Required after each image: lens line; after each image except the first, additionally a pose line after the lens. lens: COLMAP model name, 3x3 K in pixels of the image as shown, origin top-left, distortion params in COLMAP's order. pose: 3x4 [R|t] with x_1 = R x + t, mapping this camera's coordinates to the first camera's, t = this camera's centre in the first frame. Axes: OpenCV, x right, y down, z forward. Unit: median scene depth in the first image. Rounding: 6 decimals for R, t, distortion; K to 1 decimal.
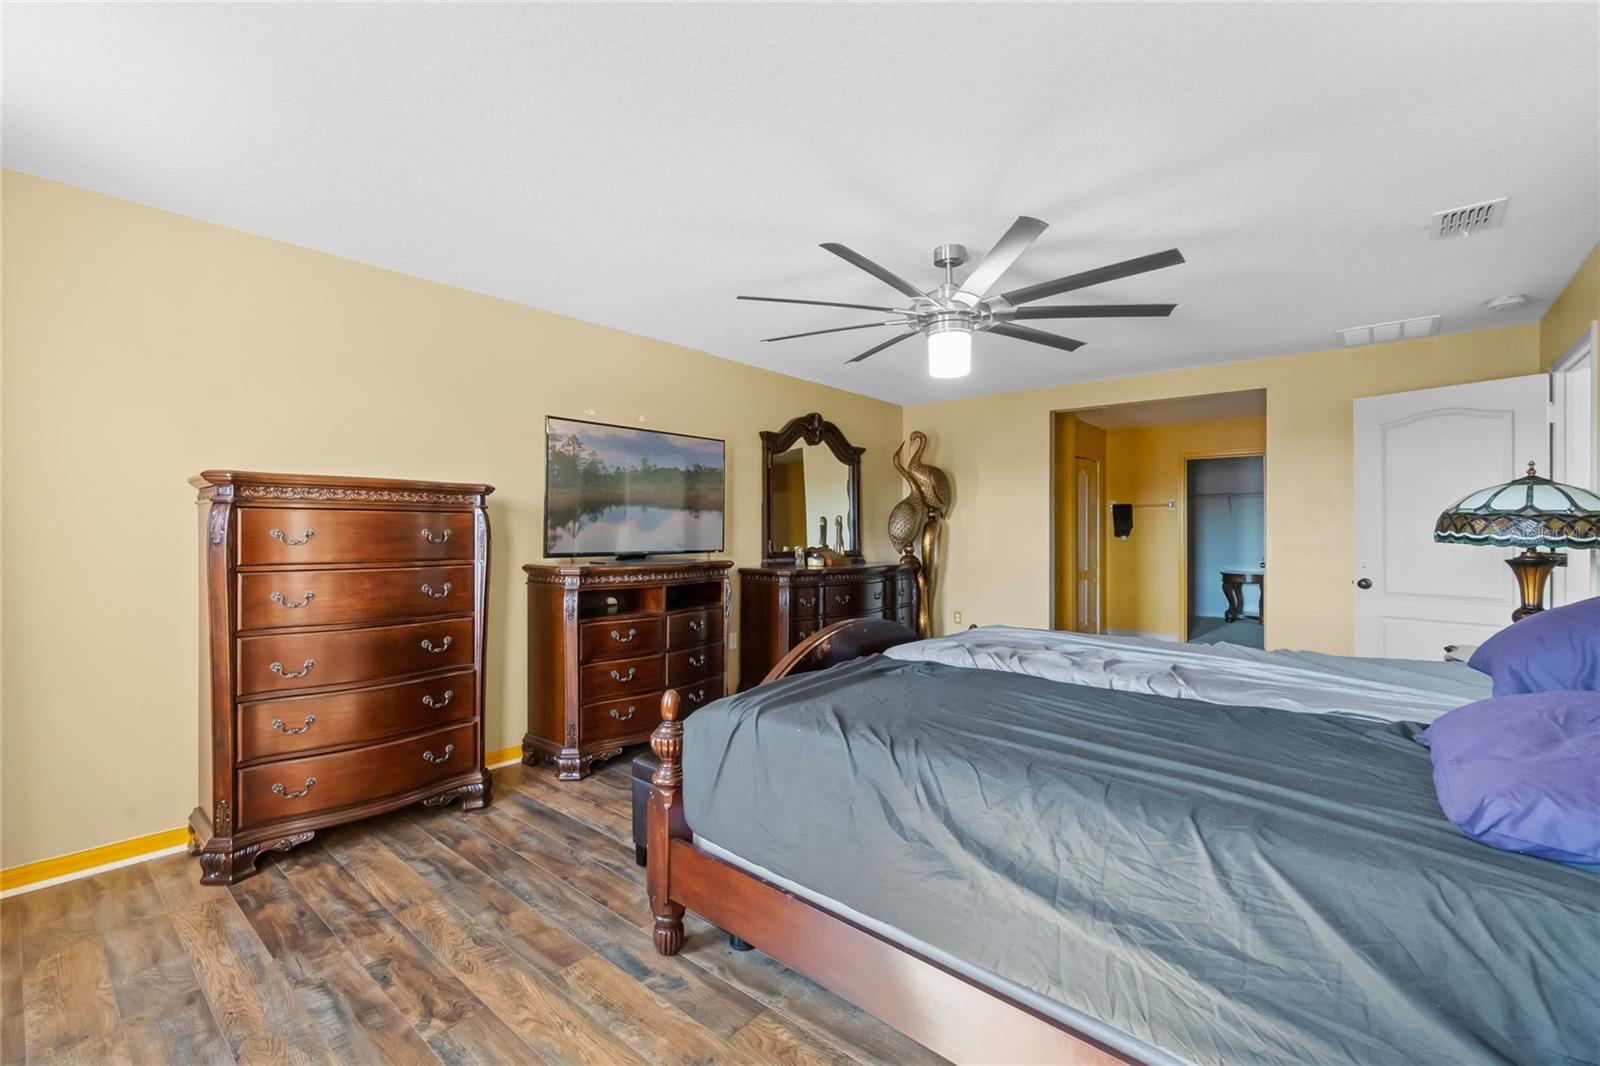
lens RADIAL K [[688.3, 0, 794.0], [0, 688.3, 533.6], [0, 0, 1]] dist [-0.001181, 0.000494]
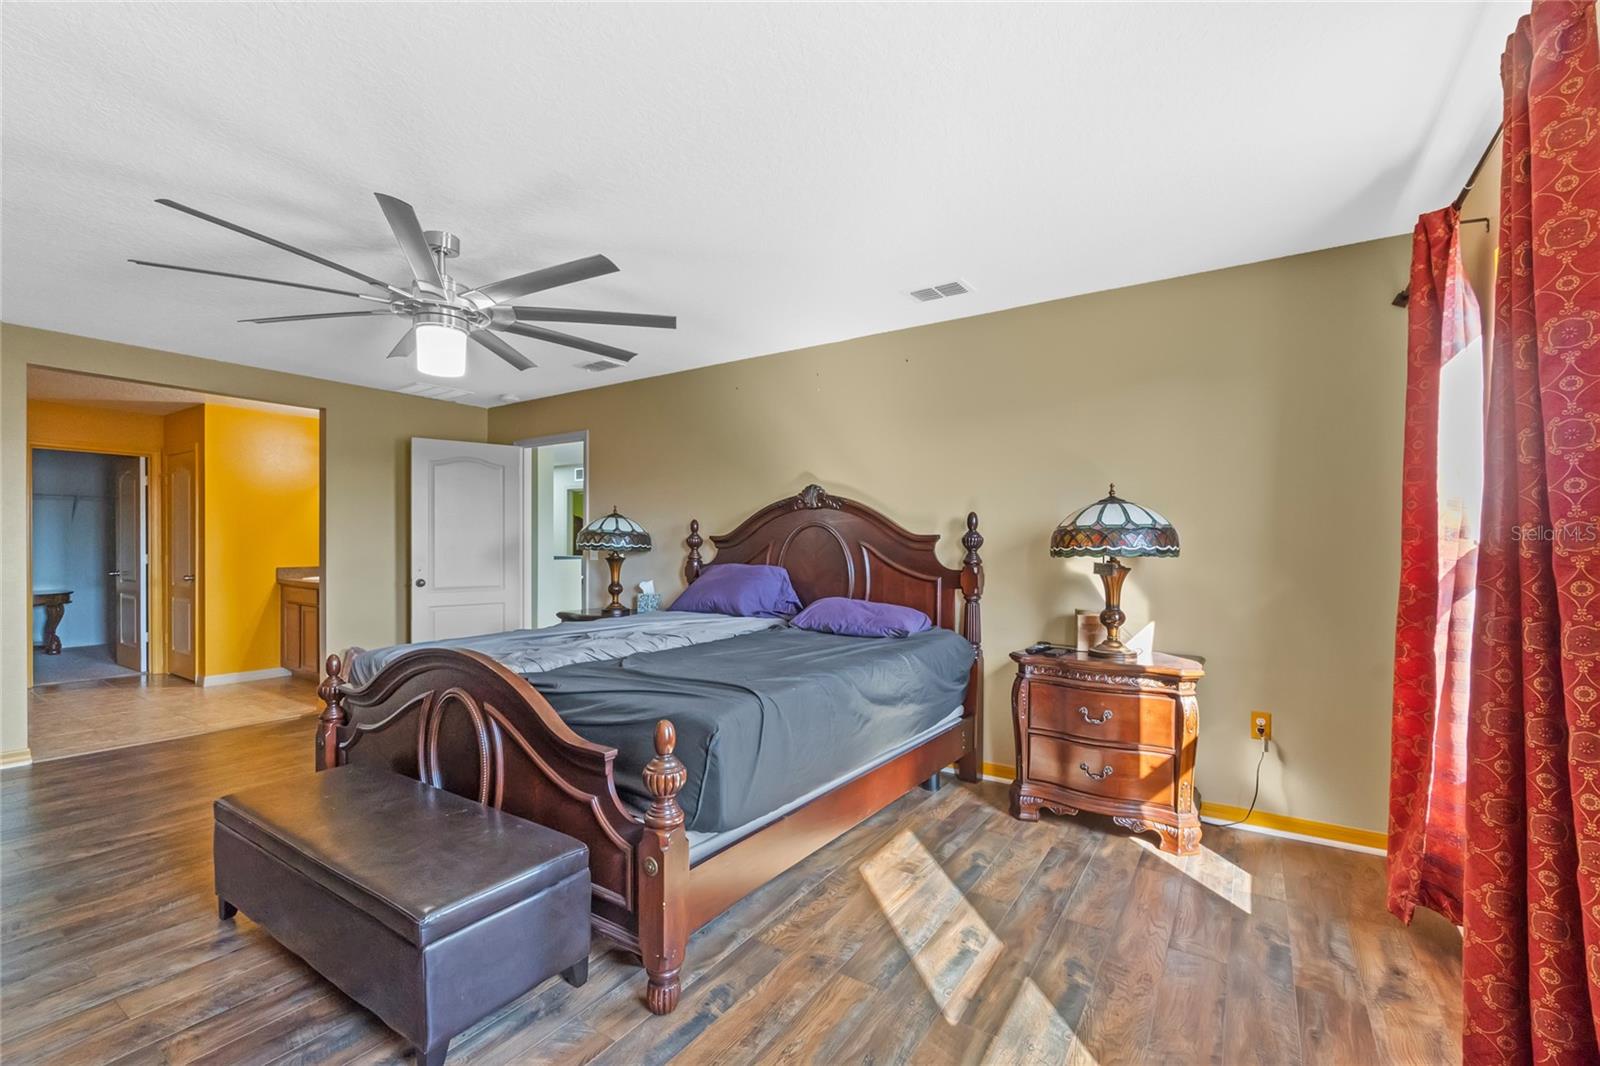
lens RADIAL K [[688.1, 0, 794.0], [0, 688.1, 542.0], [0, 0, 1]] dist [-0.003471, 0.000325]
pose [[-0.112858, -0.002734, 0.993607, -1.155823], [-0.000727, 0.999996, 0.002669, -0.012528], [-0.993611, -0.000422, -0.112859, 0.979695]]
